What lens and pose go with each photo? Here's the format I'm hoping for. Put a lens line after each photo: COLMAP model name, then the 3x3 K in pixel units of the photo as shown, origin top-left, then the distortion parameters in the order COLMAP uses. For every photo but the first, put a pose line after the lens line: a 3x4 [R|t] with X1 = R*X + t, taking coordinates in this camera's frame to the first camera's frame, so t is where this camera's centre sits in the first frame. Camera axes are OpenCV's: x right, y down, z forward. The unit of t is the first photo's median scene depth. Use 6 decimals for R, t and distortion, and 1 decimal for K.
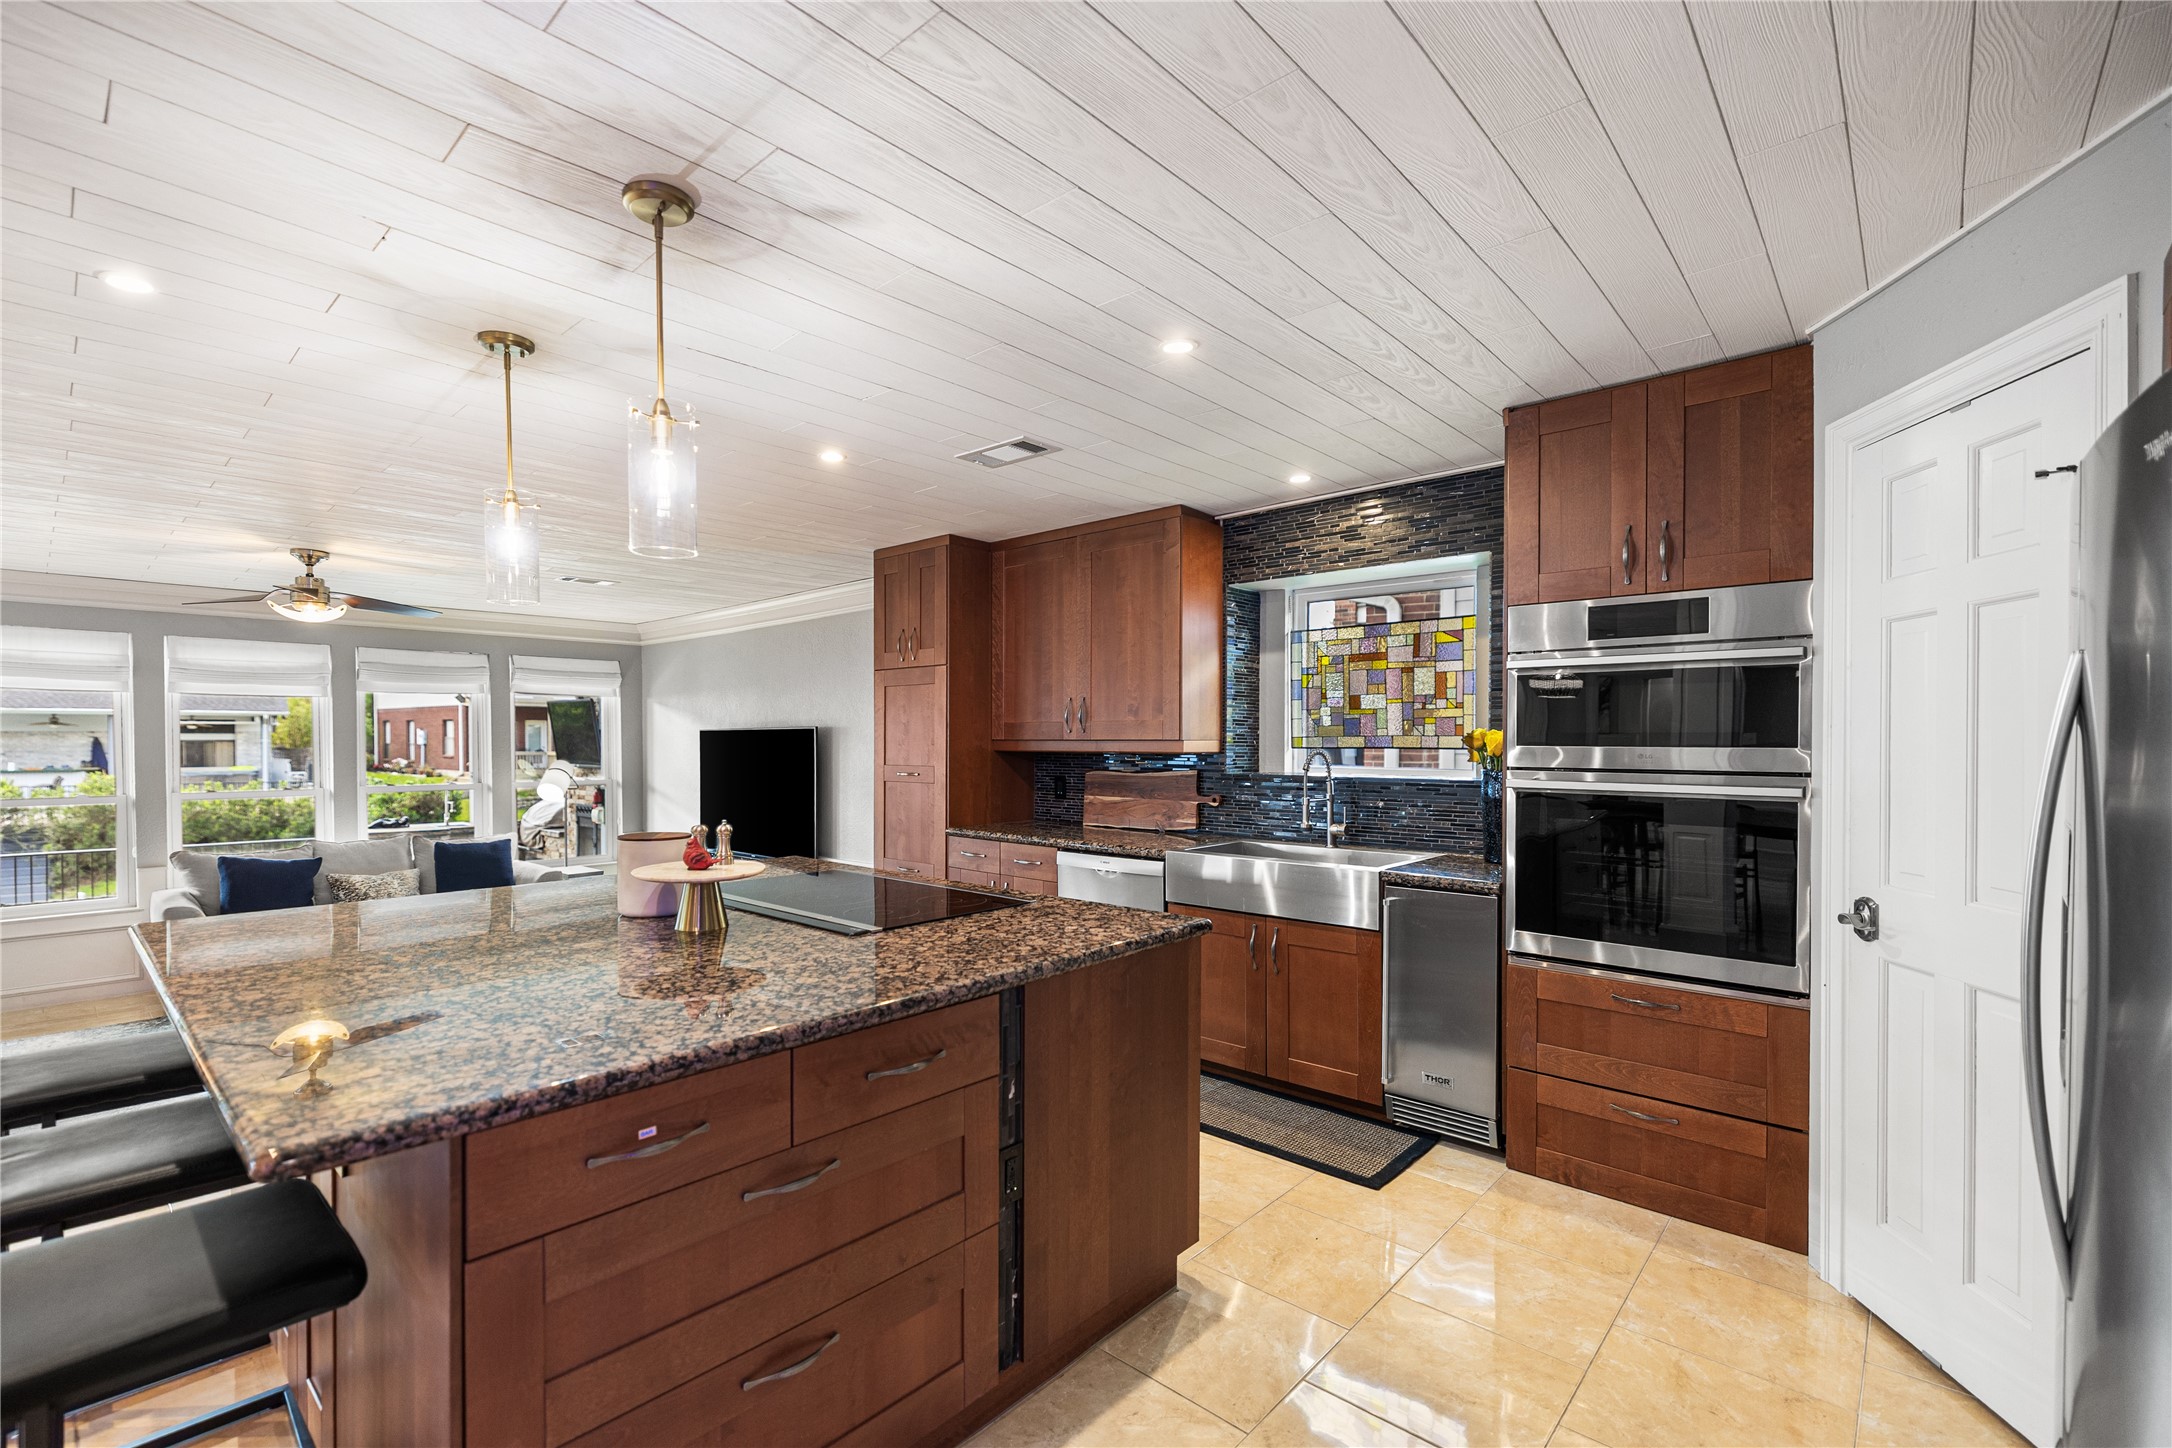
lens RADIAL K [[944.1, 0, 1061.9], [0, 944.1, 752.1], [0, 0, 1]] dist [0.001431, 0.000195]
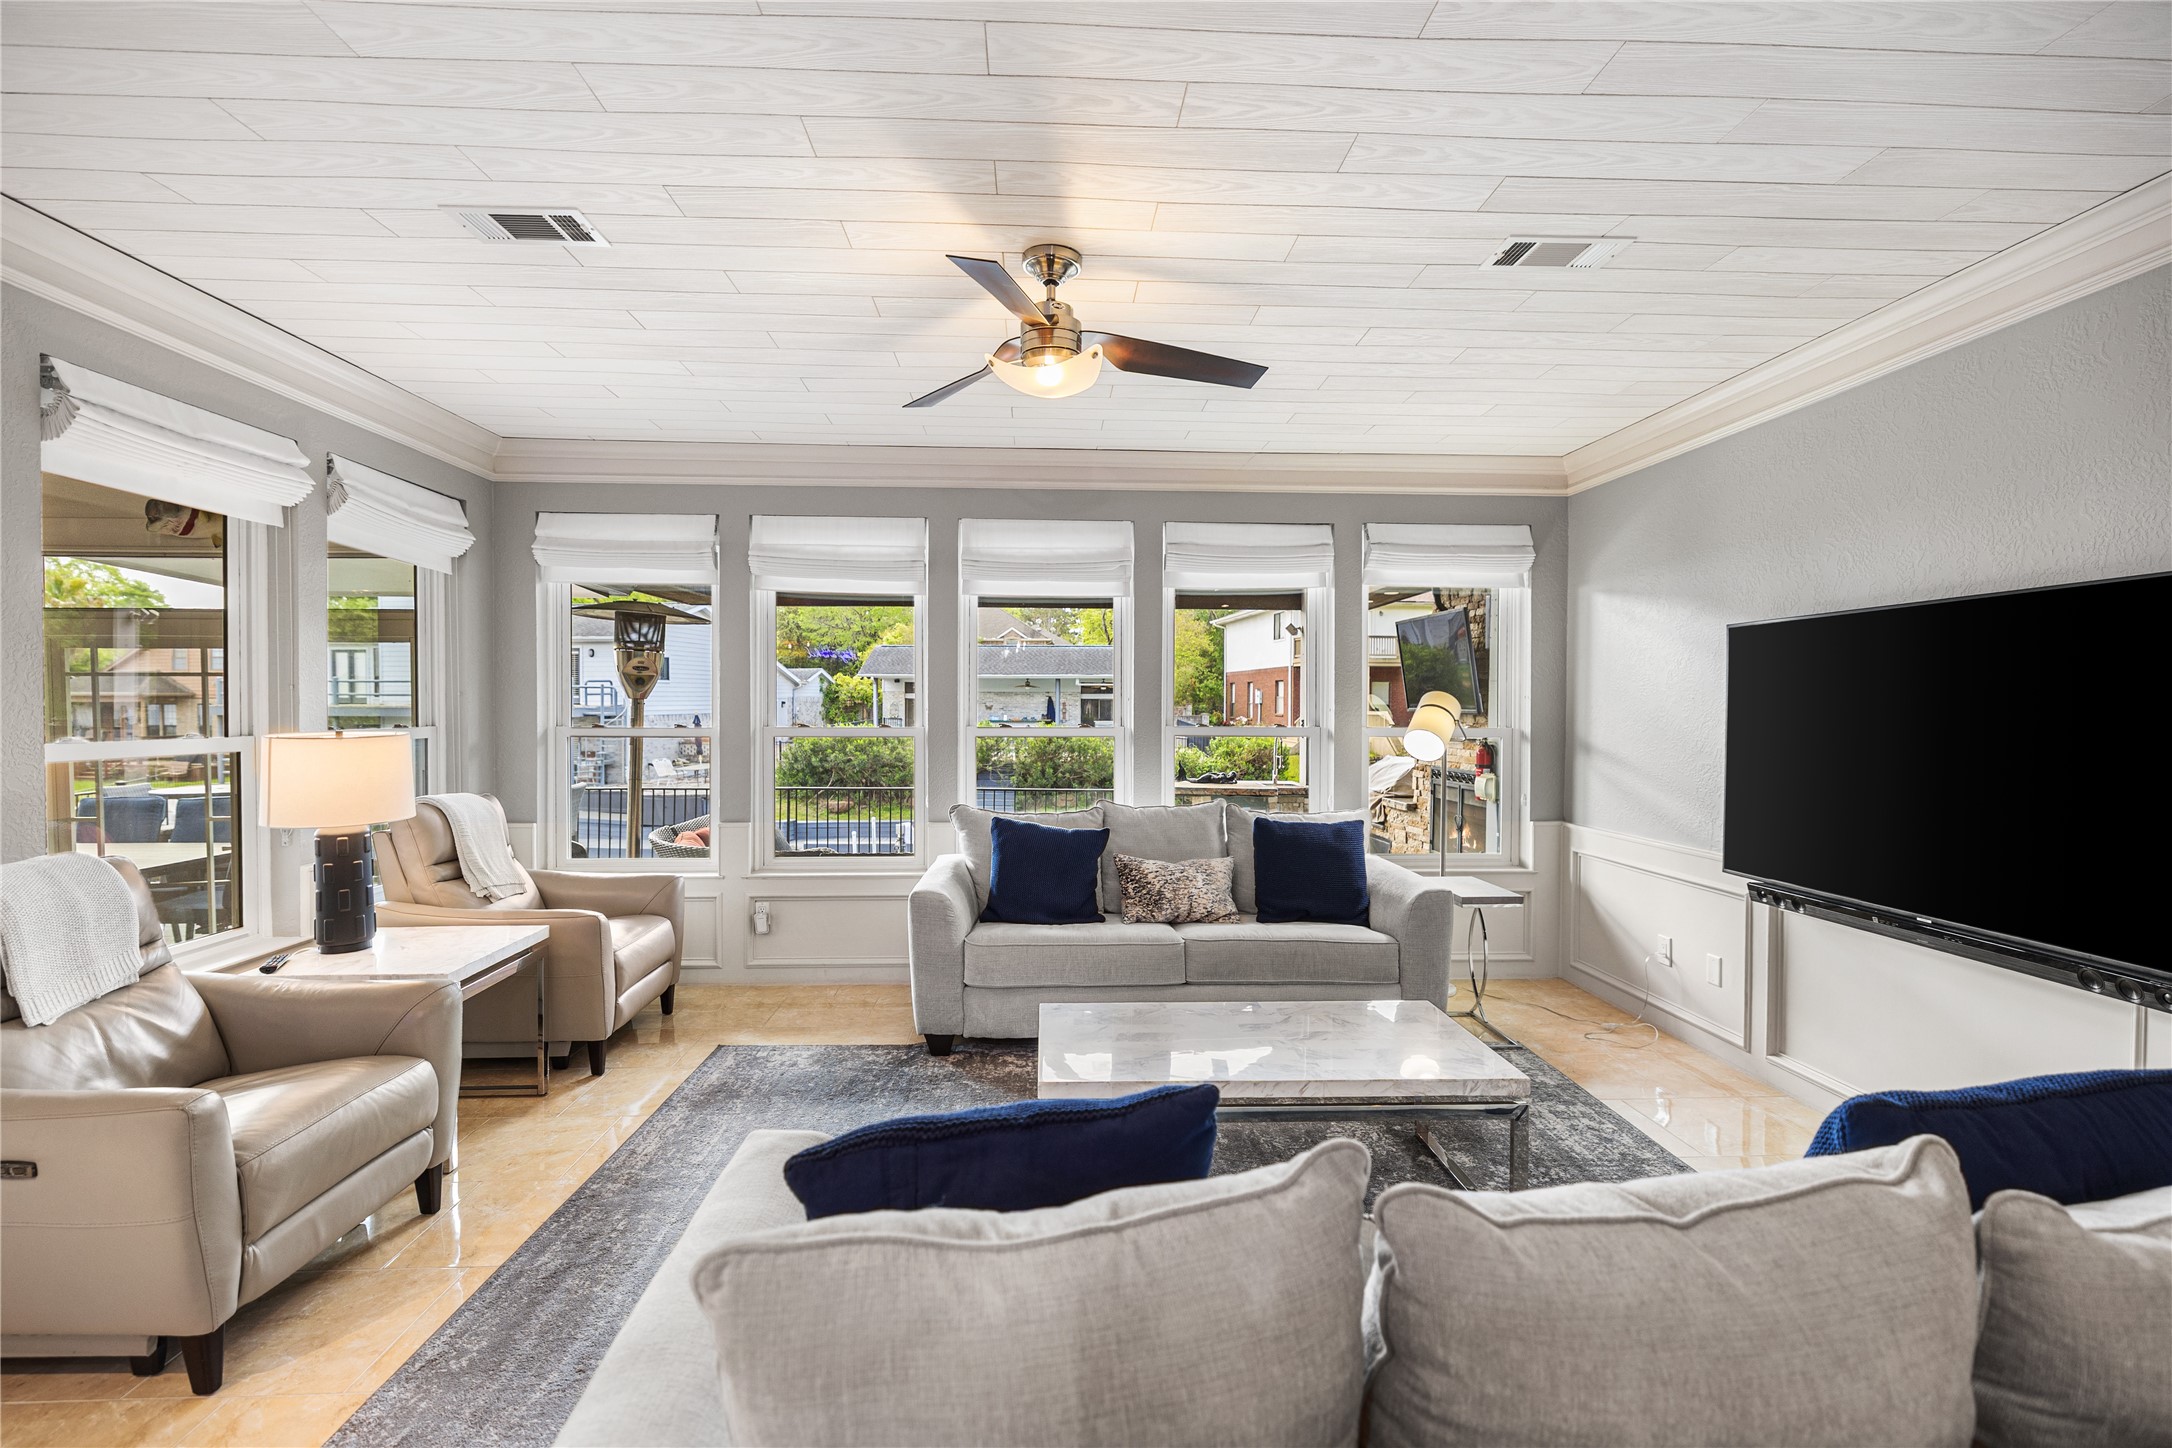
lens RADIAL K [[949.9, 0, 1079.0], [0, 949.9, 716.4], [0, 0, 1]] dist [0.001545, -0.000048]
pose [[0.707734, 0.013352, -0.706353, -0.274722], [-0.014579, 0.999885, 0.004293, 0.025247], [0.706329, 0.007260, 0.707847, 0.428219]]
